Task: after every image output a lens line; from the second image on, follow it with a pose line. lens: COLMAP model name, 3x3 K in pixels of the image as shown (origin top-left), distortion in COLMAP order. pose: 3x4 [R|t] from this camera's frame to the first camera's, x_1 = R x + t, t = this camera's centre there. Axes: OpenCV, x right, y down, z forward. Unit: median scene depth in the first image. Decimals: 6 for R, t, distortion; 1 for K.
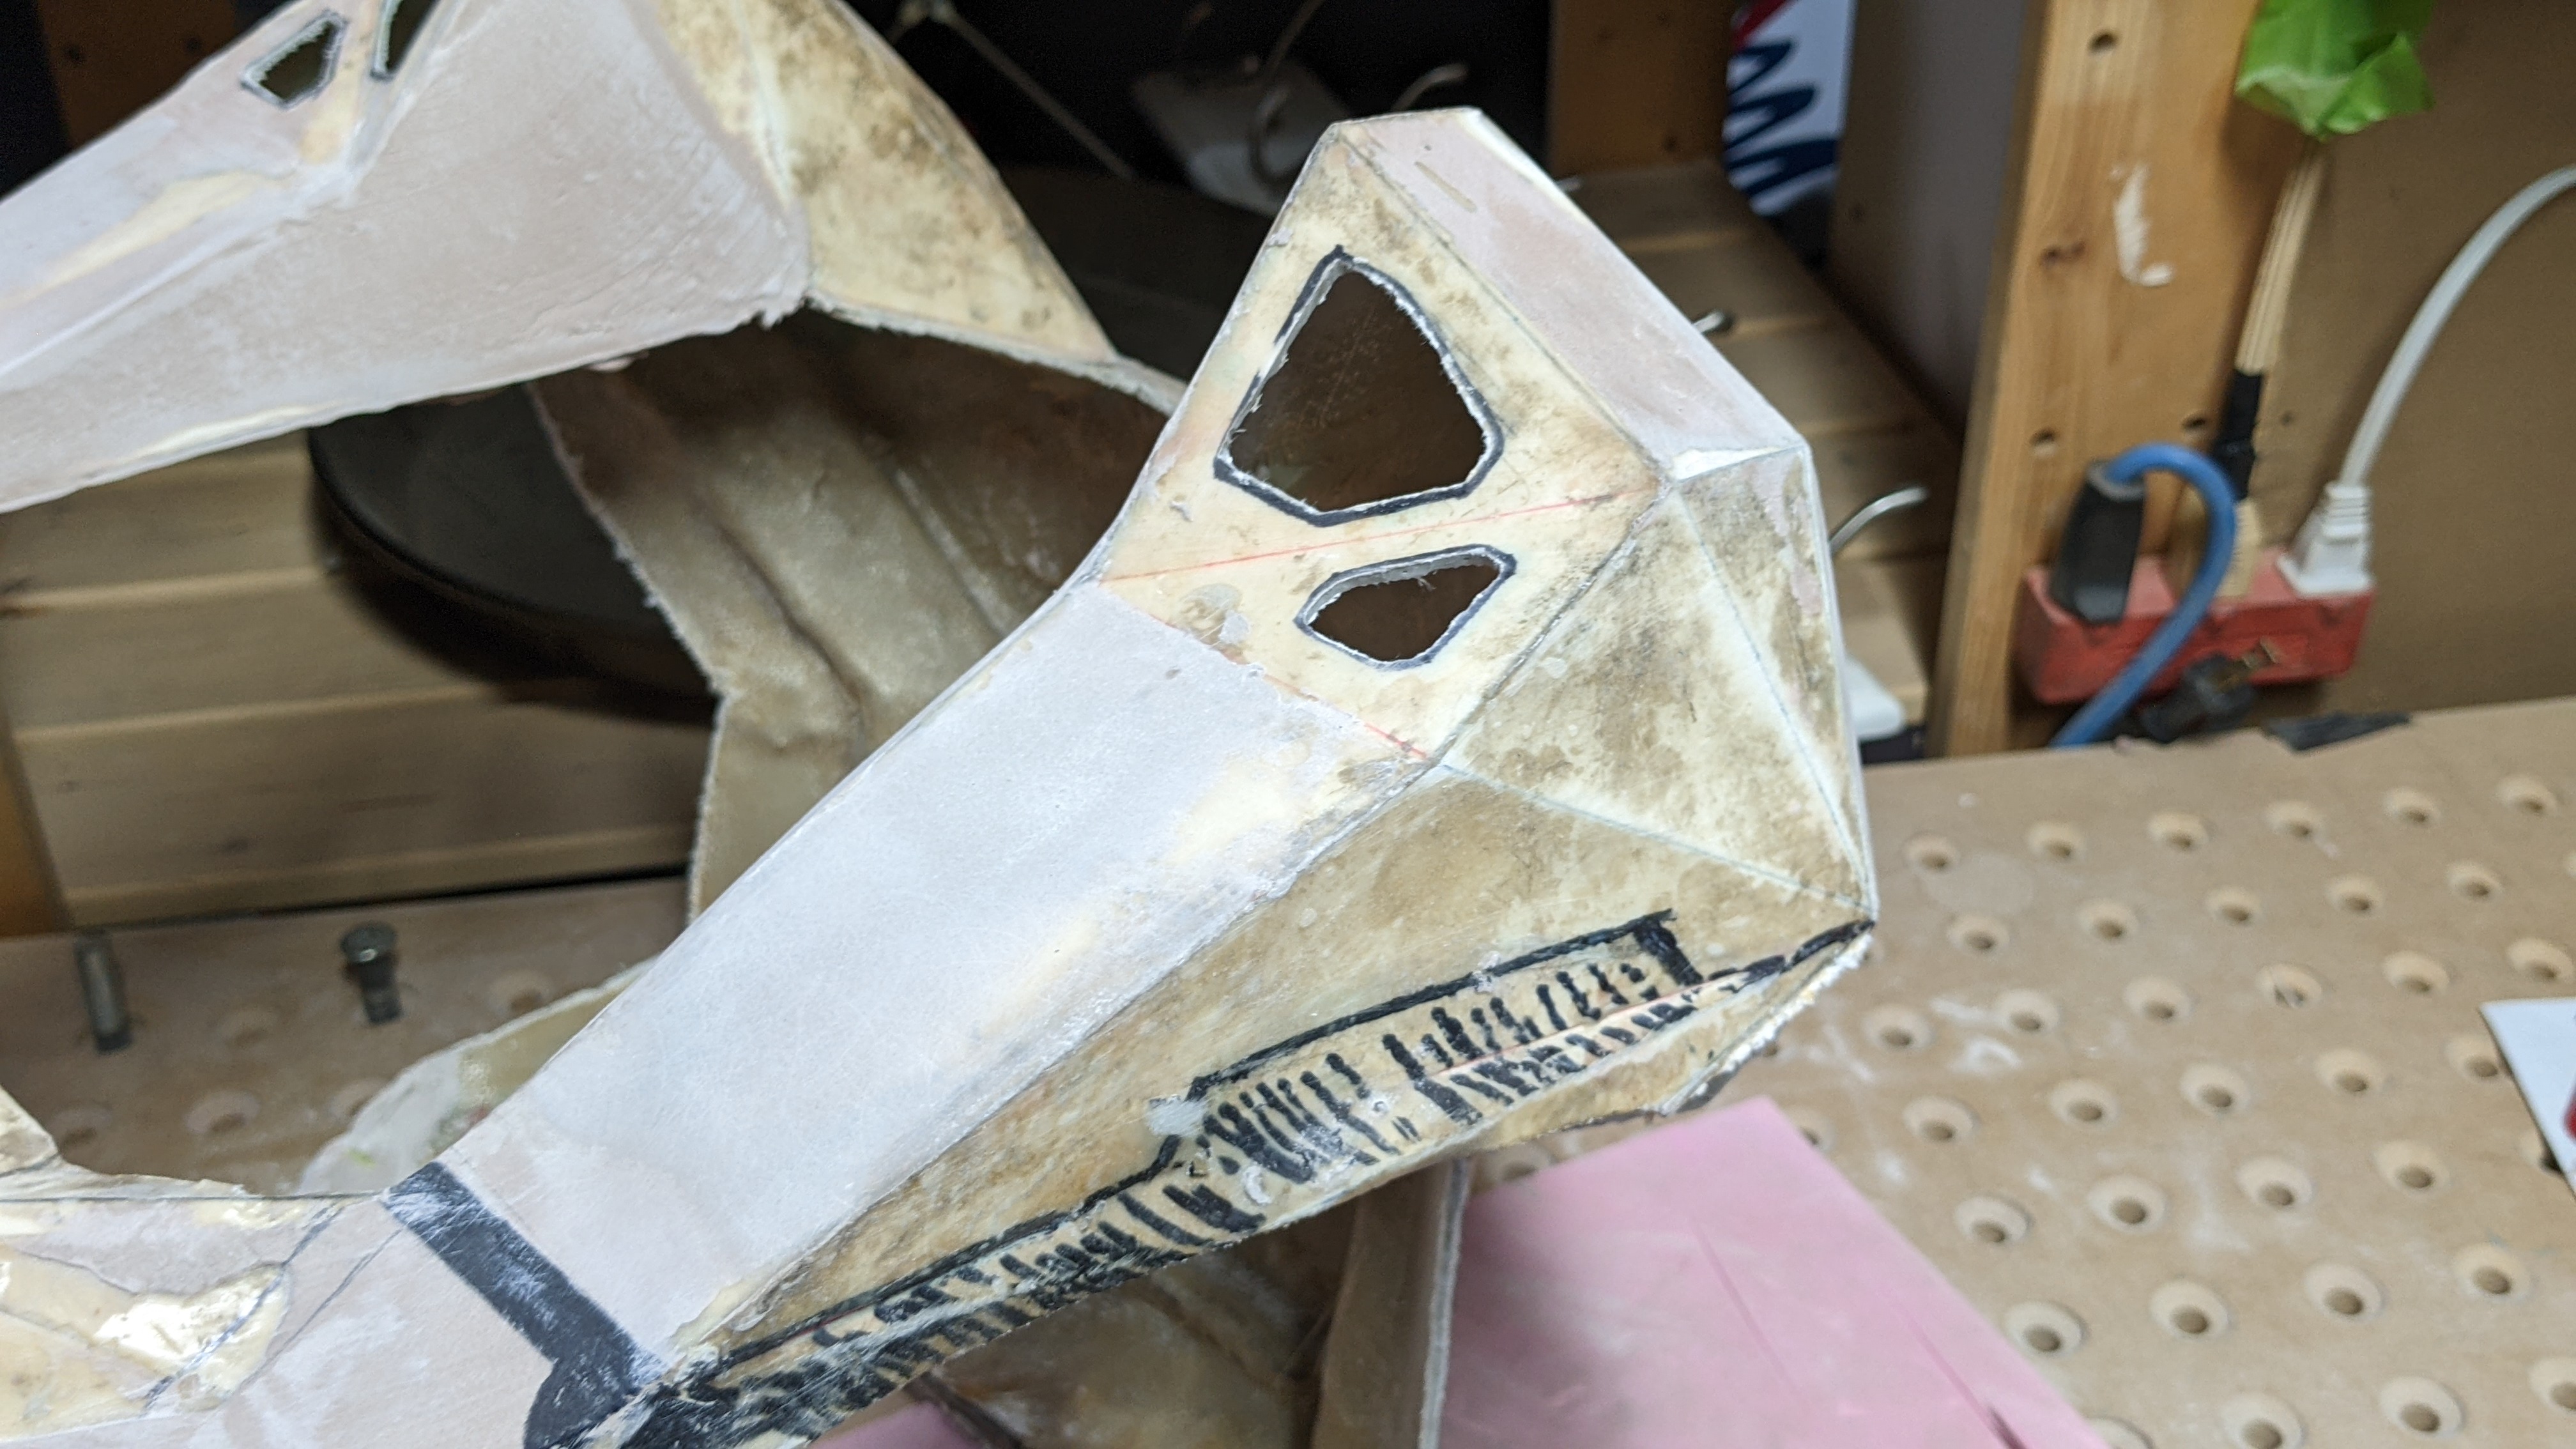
lens RADIAL K [[2087.9, 0, 1315.2], [0, 2087.9, 704.8], [0, 0, 1]] dist [0.005766, -0.046836]
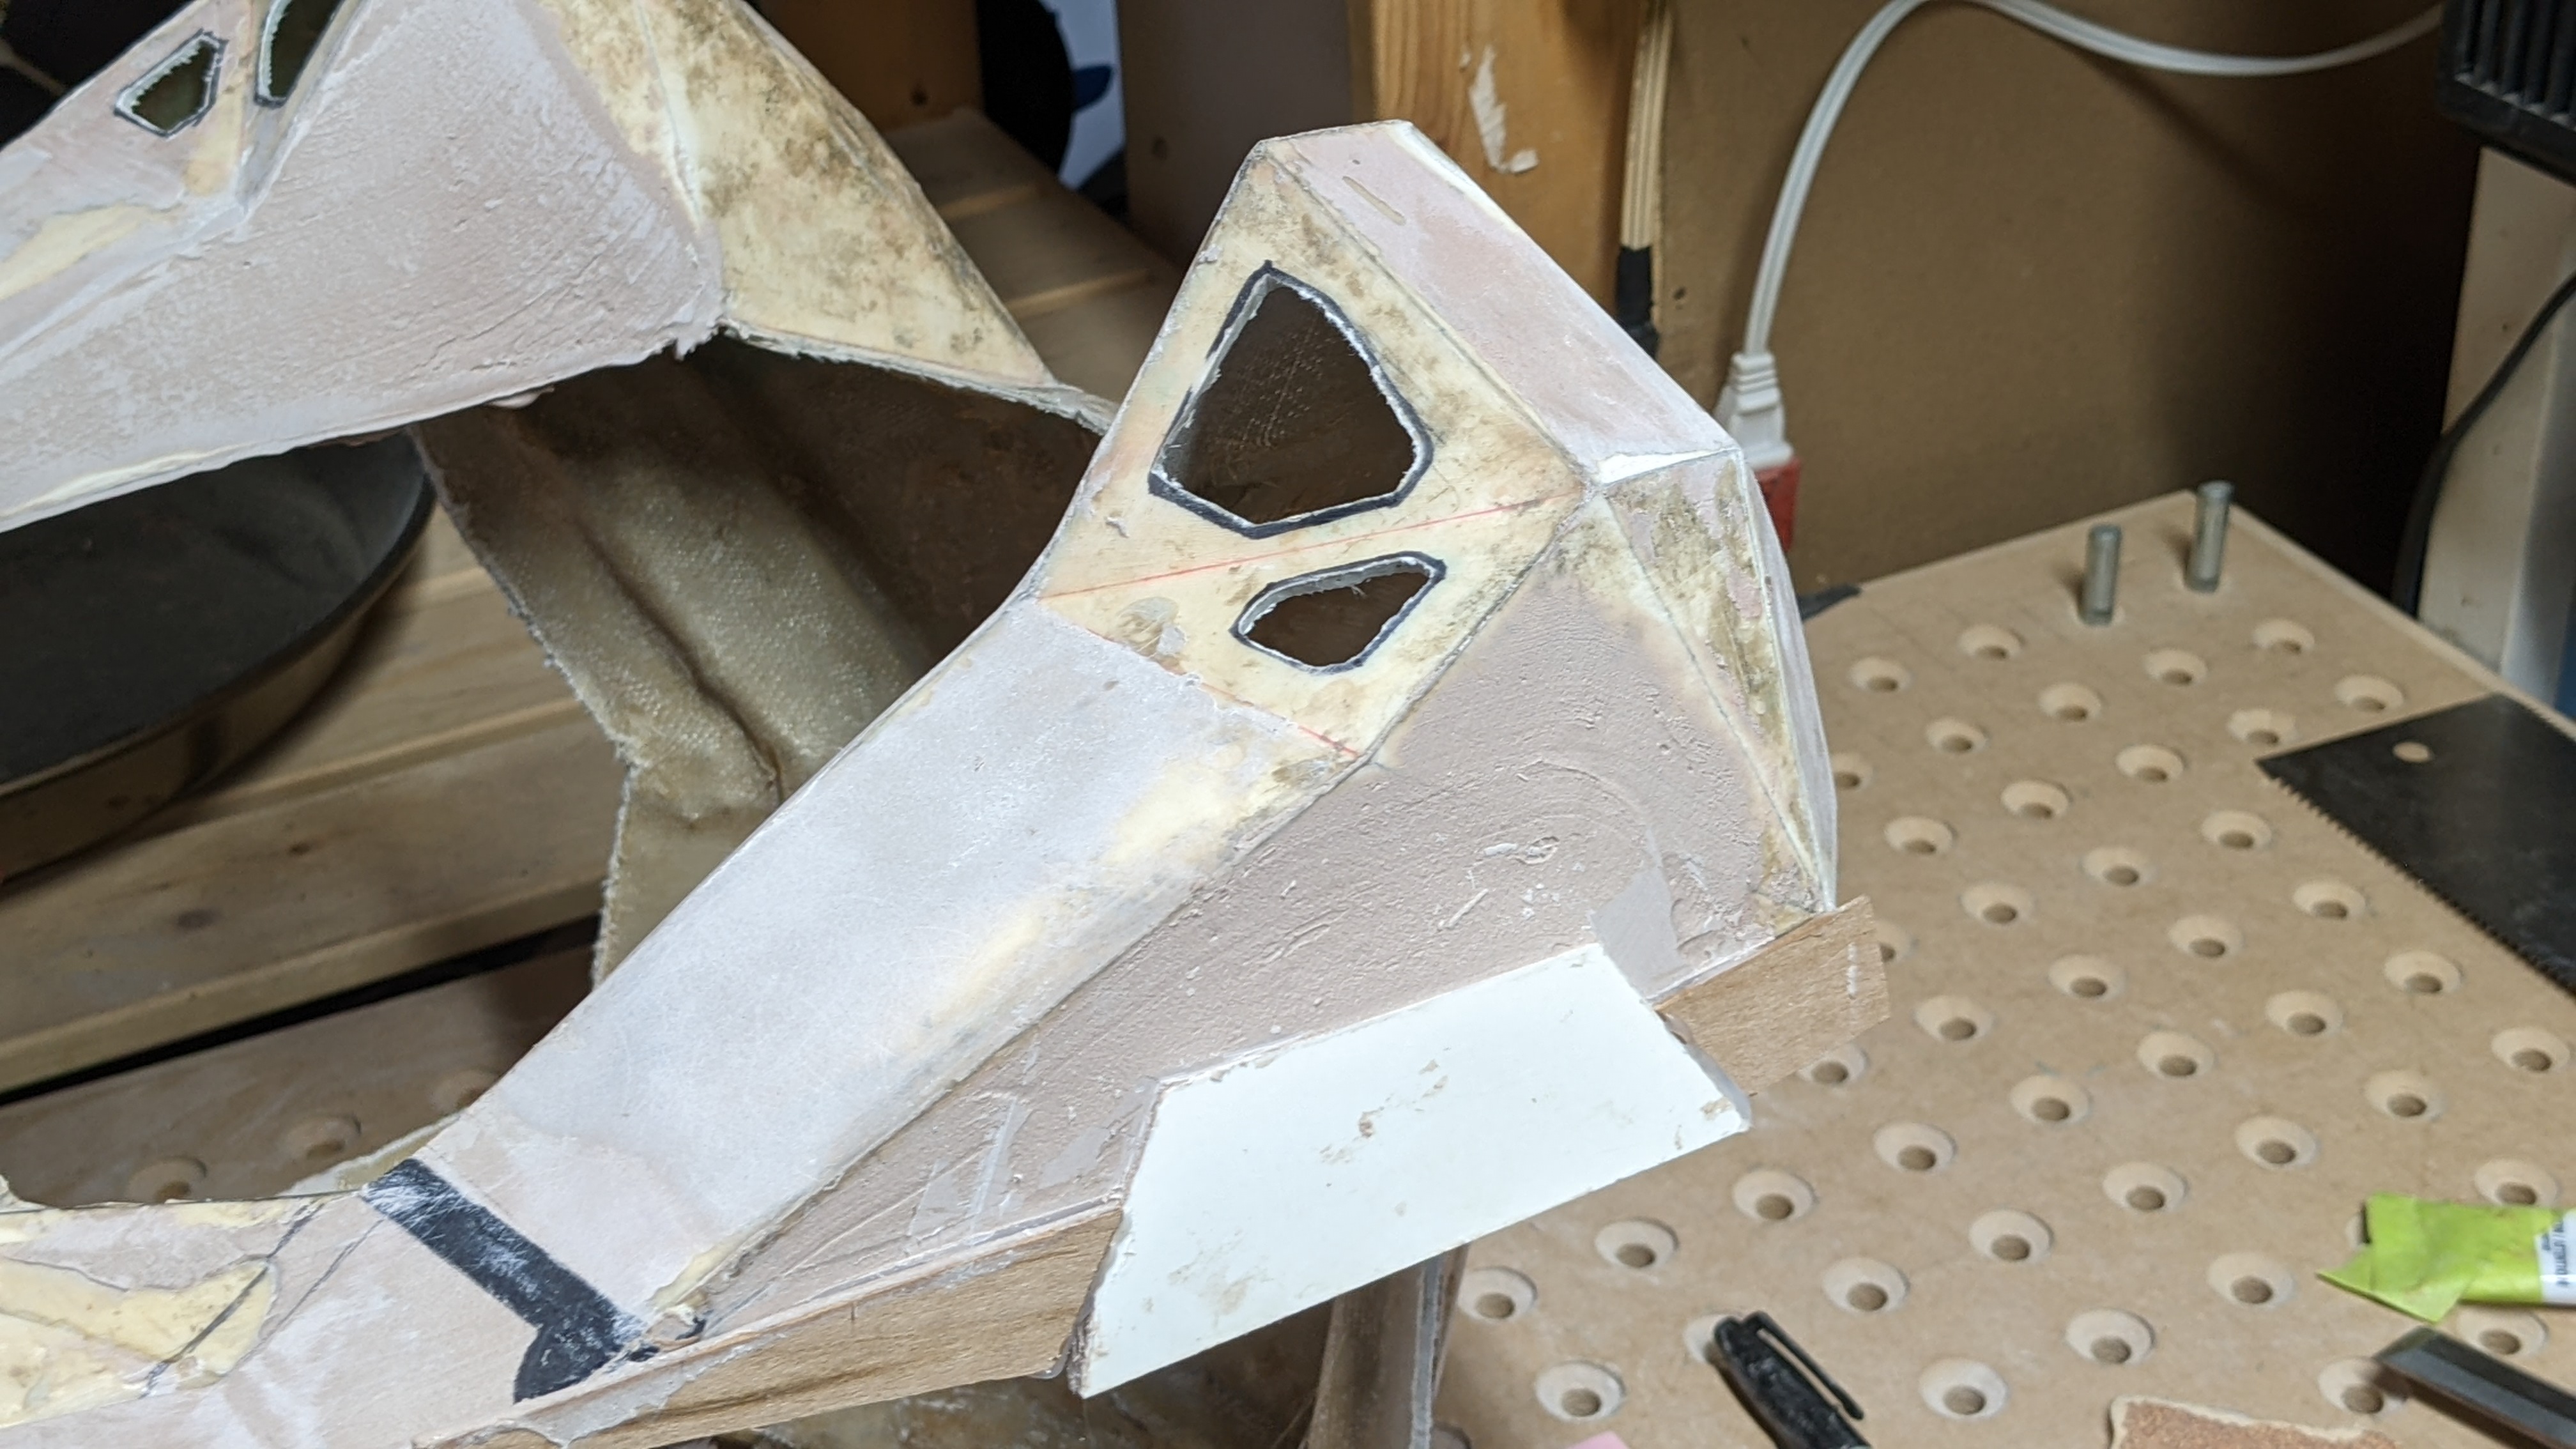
lens RADIAL K [[2311.6, 0, 1288.0], [0, 2311.6, 724.5], [0, 0, 1]] dist [-0.006120, -0.002116]
pose [[0.999730, -0.023086, 0.002635, 0.013474], [0.023126, 0.999601, -0.016239, 0.023112], [-0.002259, 0.016295, 0.999865, -0.117711]]
